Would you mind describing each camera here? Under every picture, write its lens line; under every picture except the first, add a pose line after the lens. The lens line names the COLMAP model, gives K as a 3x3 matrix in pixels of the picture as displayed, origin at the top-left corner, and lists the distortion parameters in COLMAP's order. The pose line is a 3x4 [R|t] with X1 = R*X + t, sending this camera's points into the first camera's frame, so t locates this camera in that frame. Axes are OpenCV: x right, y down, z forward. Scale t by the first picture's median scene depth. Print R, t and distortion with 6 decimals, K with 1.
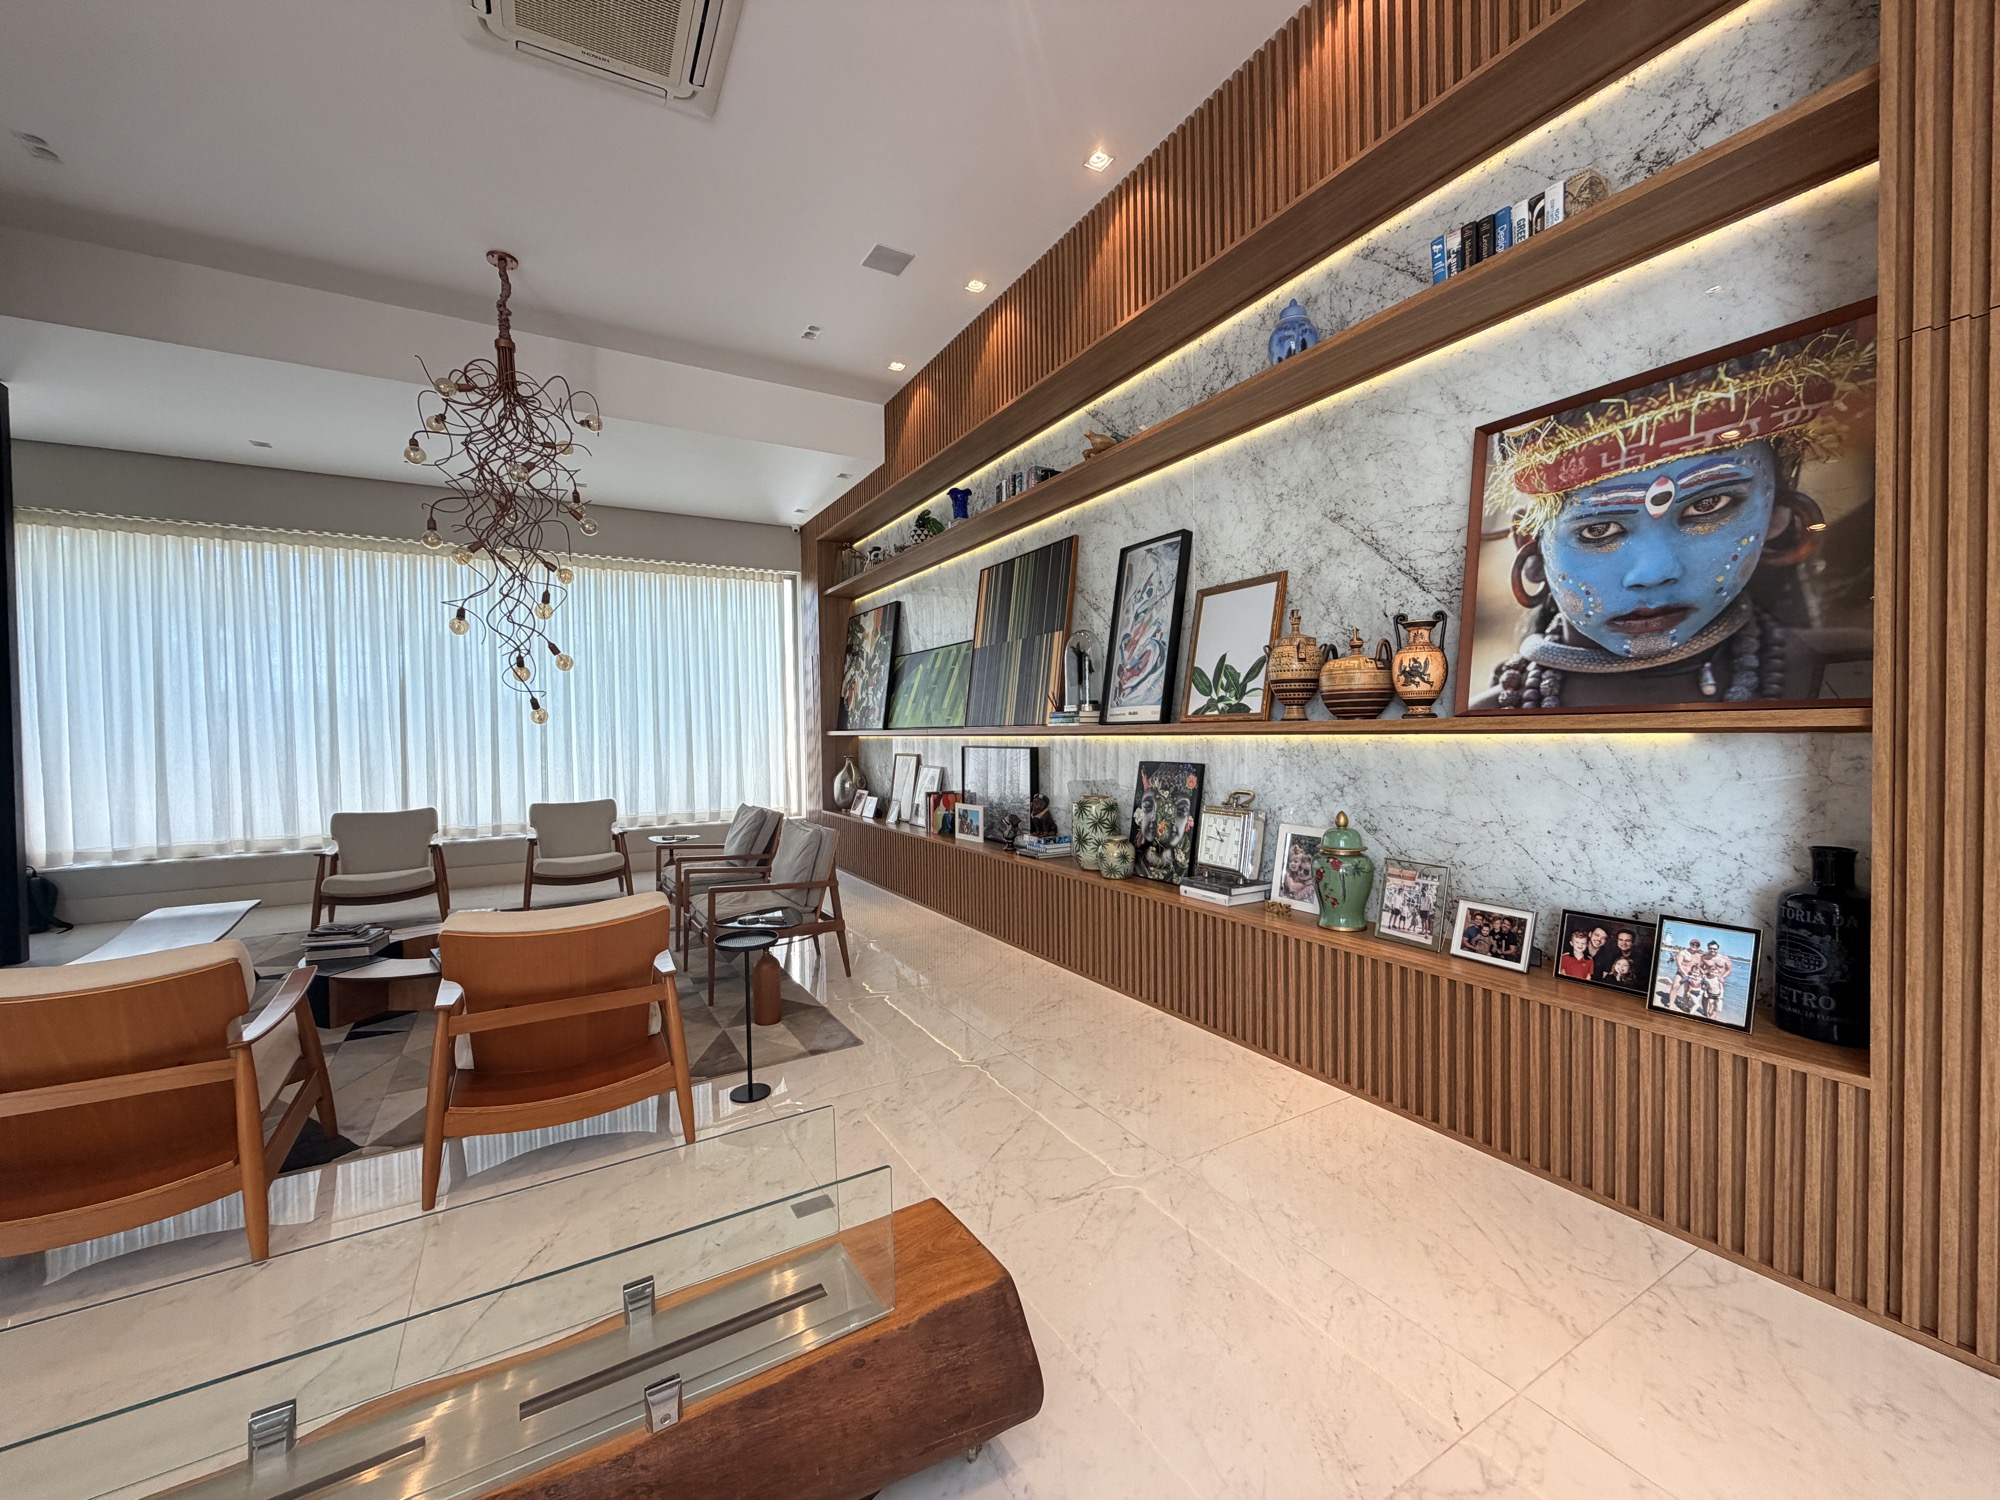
lens RADIAL K [[794.1, 0, 992.0], [0, 794.1, 752.1], [0, 0, 1]] dist [-0.000910, -0.000140]
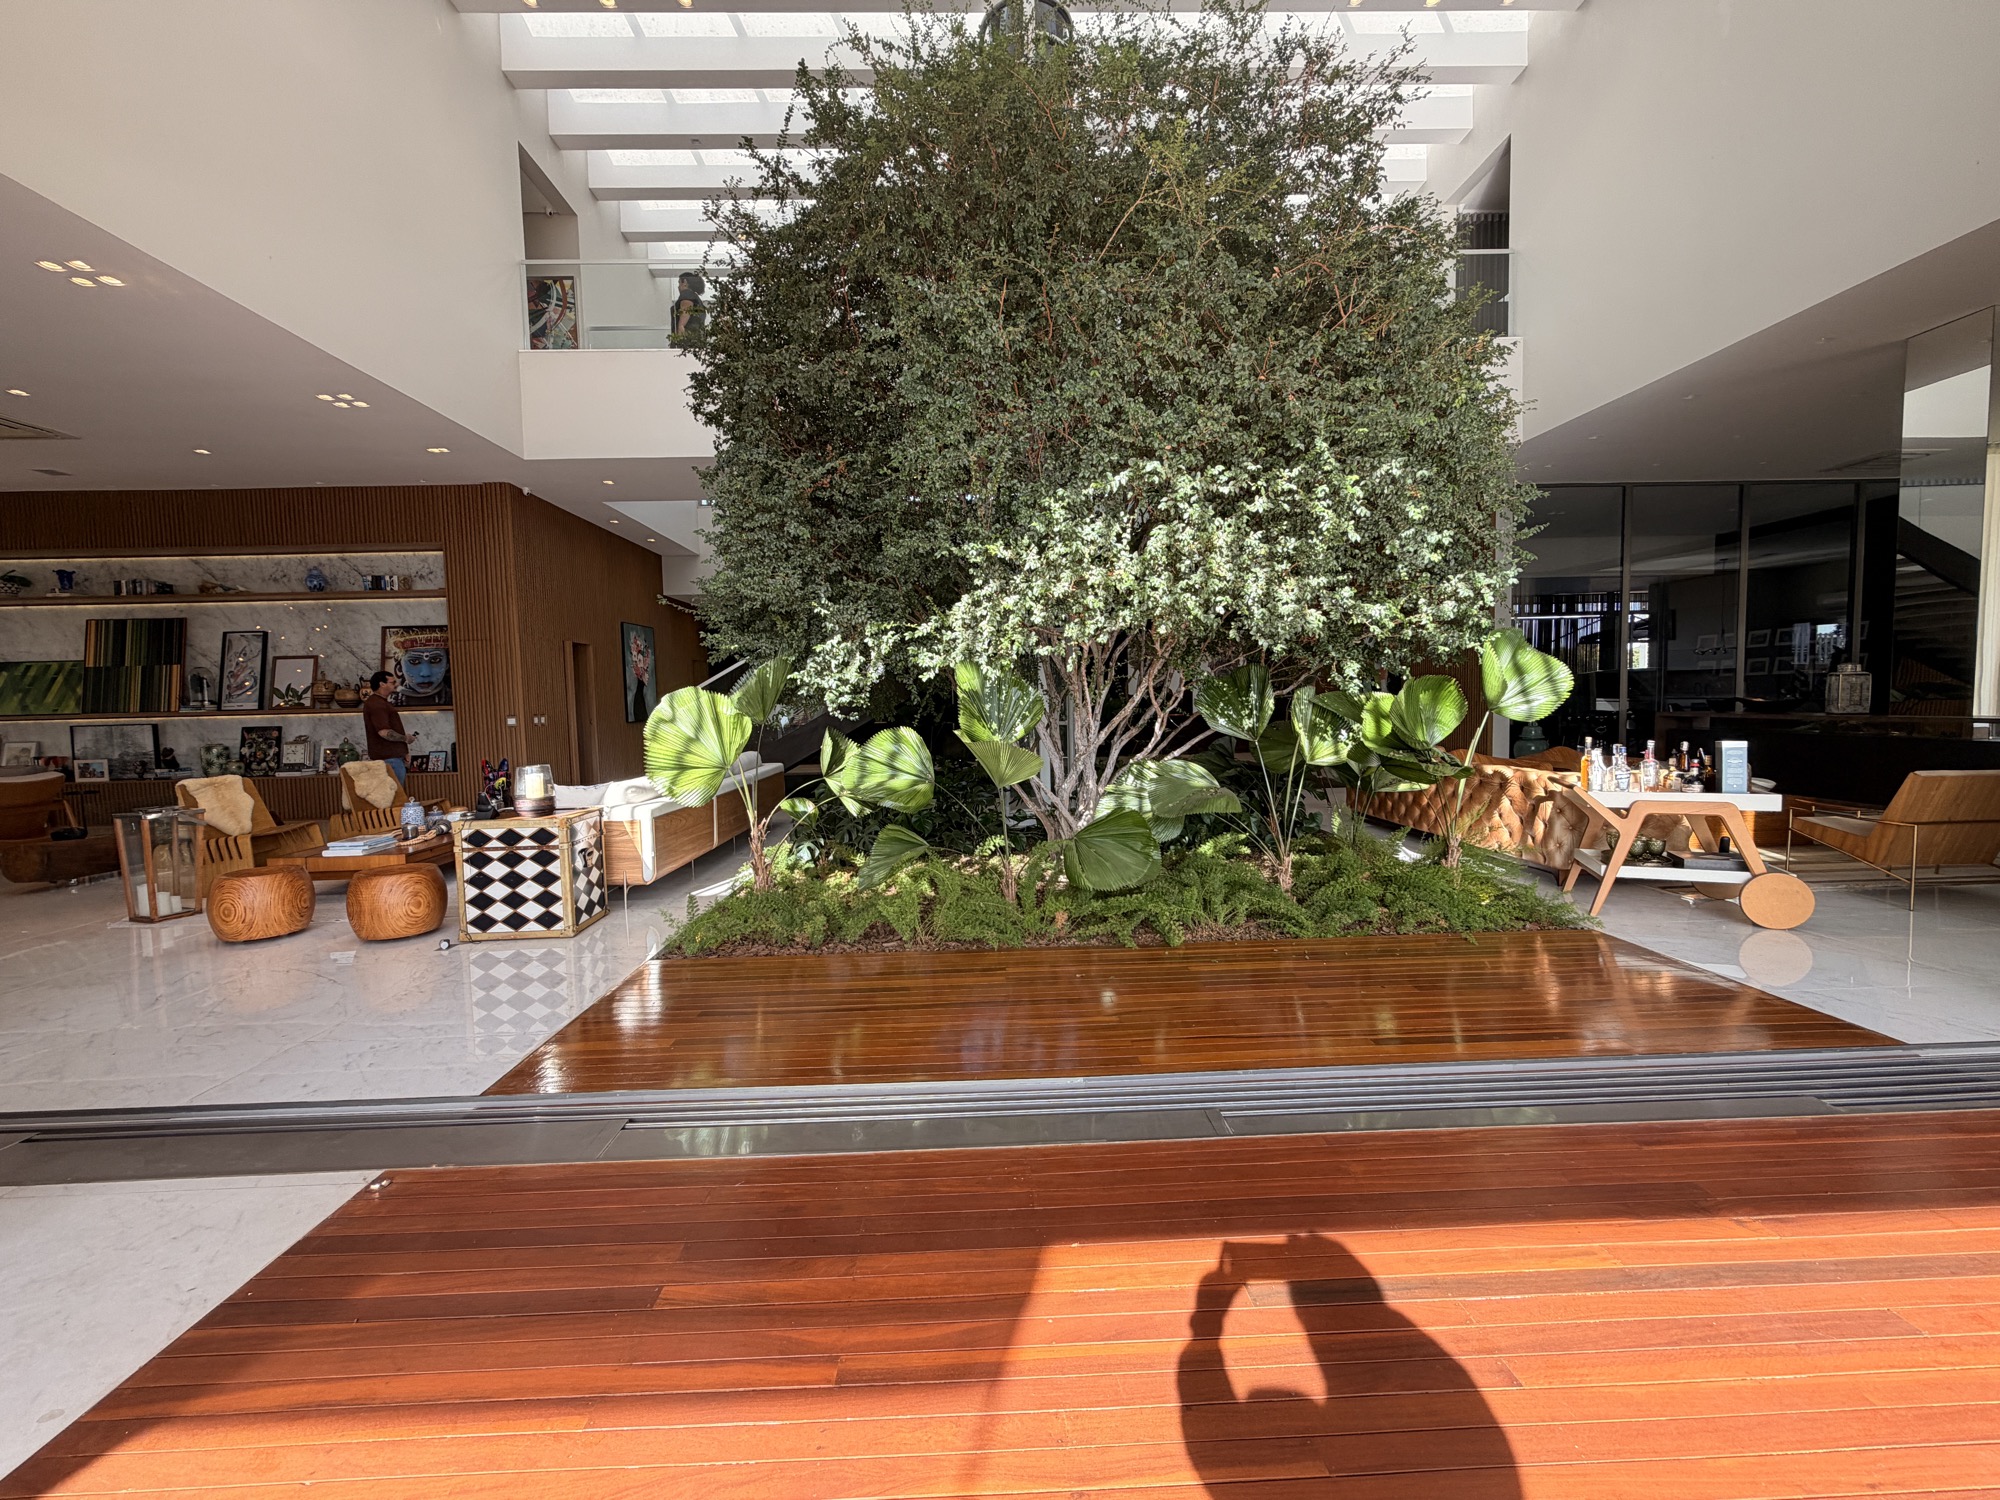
lens RADIAL K [[800.4, 0, 993.9], [0, 800.4, 753.3], [0, 0, 1]] dist [0.000764, 0.000103]
pose [[0.474972, -0.052101, 0.878457, -1.109711], [0.040893, 0.998474, 0.037109, 0.122477], [-0.879050, 0.018297, 0.476378, -2.716950]]
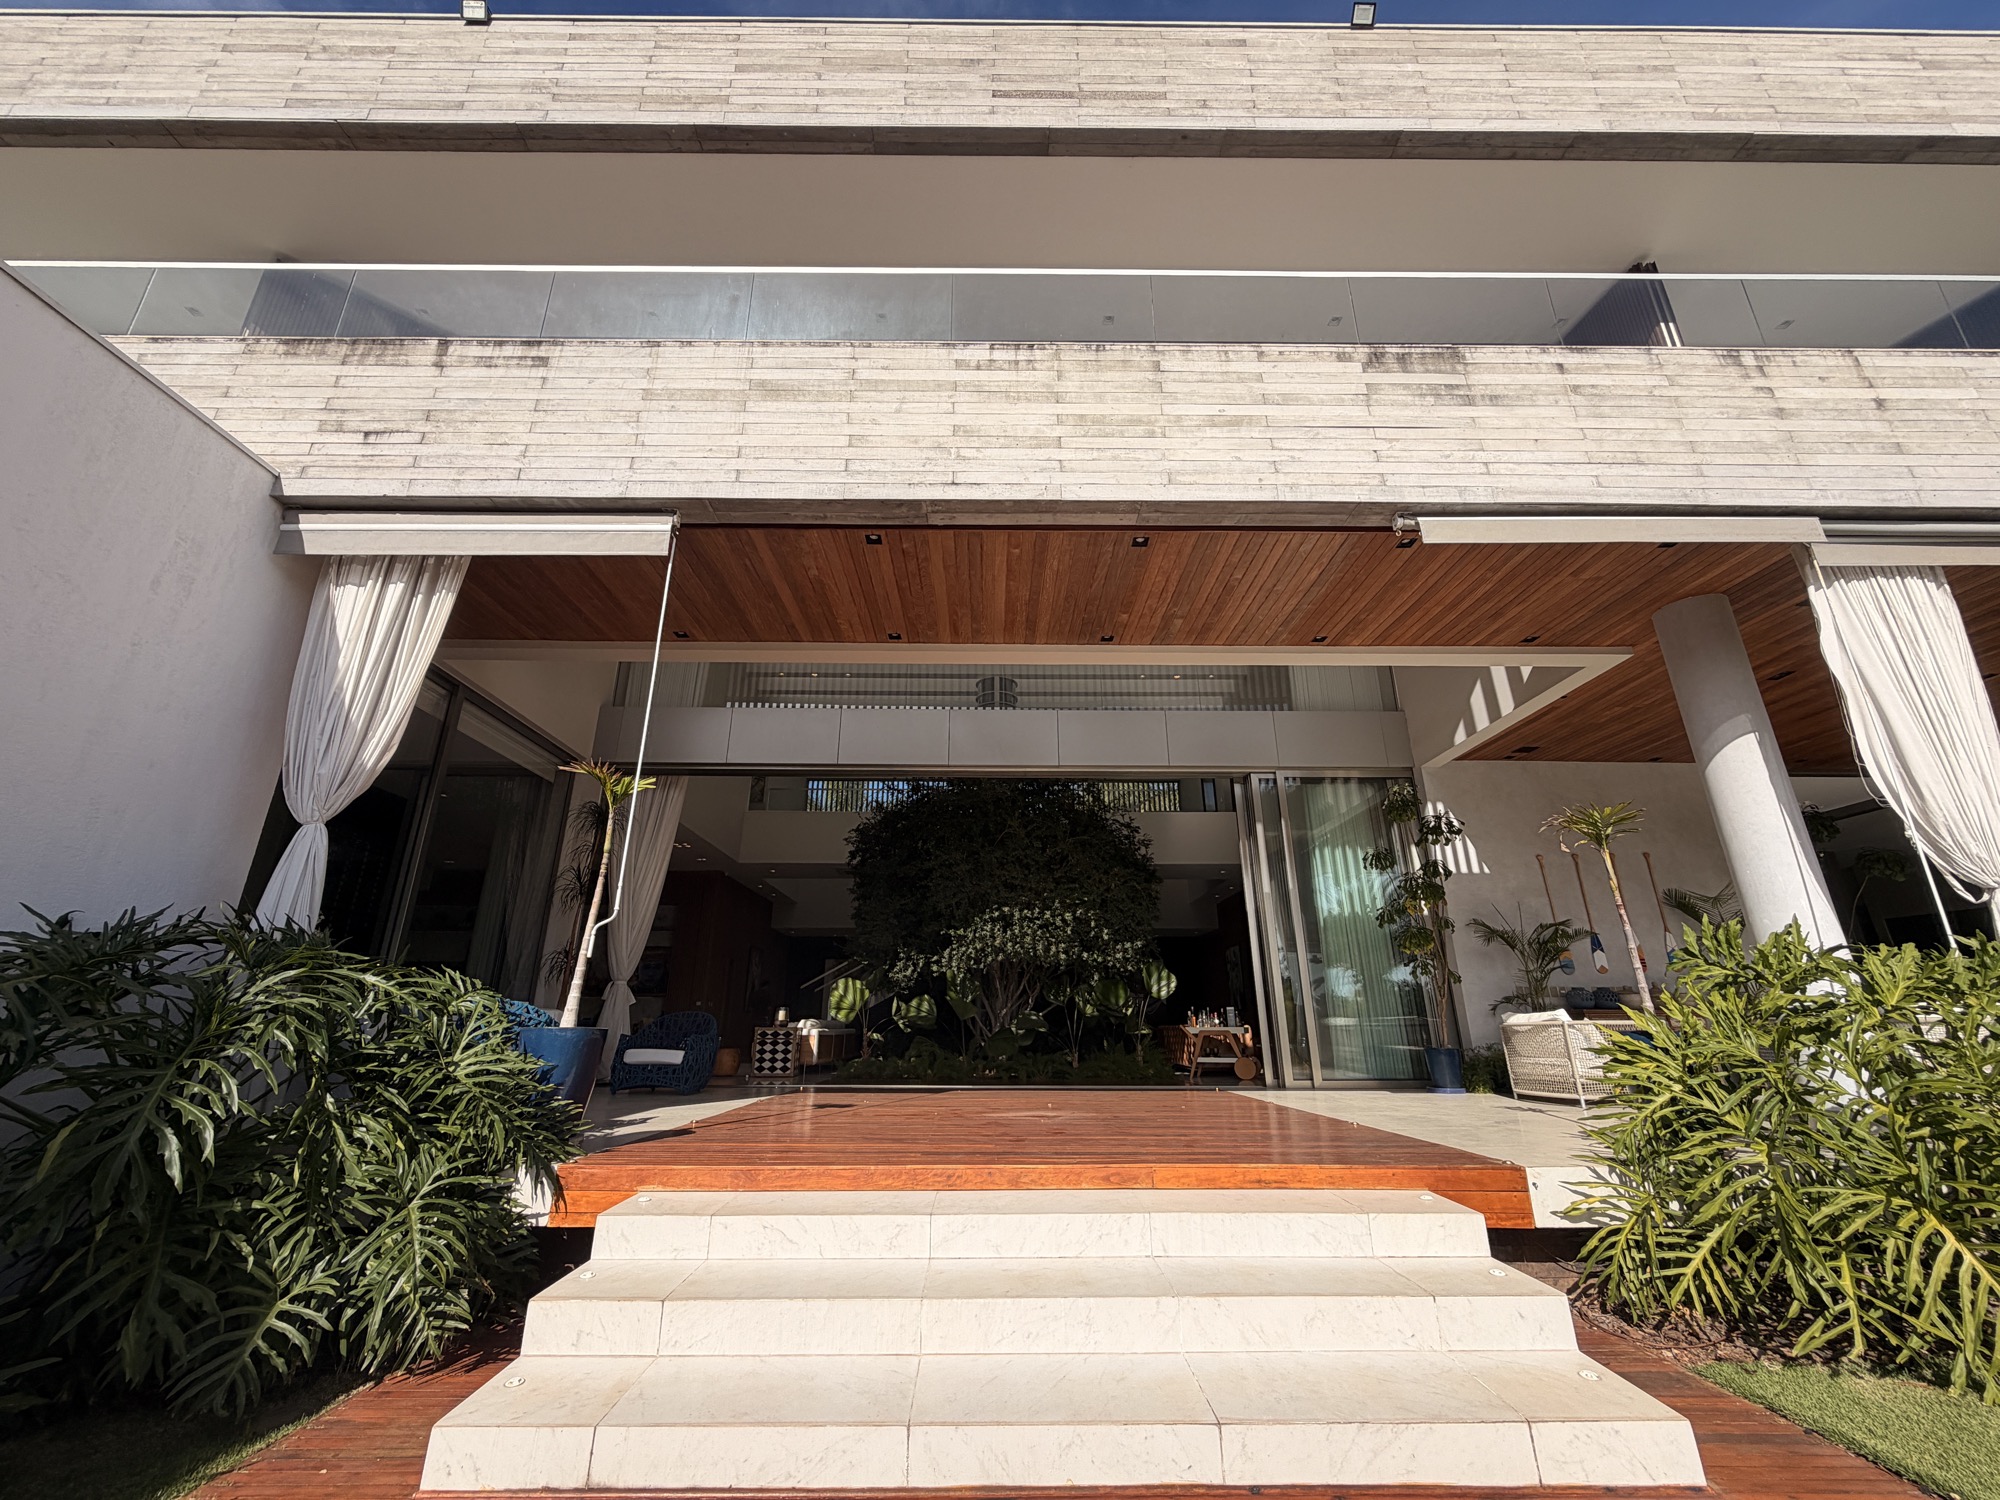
lens RADIAL K [[792.5, 0, 991.5], [0, 792.5, 752.6], [0, 0, 1]] dist [-0.001258, 0.000225]
pose [[0.489108, 0.303793, 0.817608, -3.189154], [0.016272, 0.934043, -0.356790, 0.392517], [-0.872071, 0.187813, 0.451905, -4.076320]]
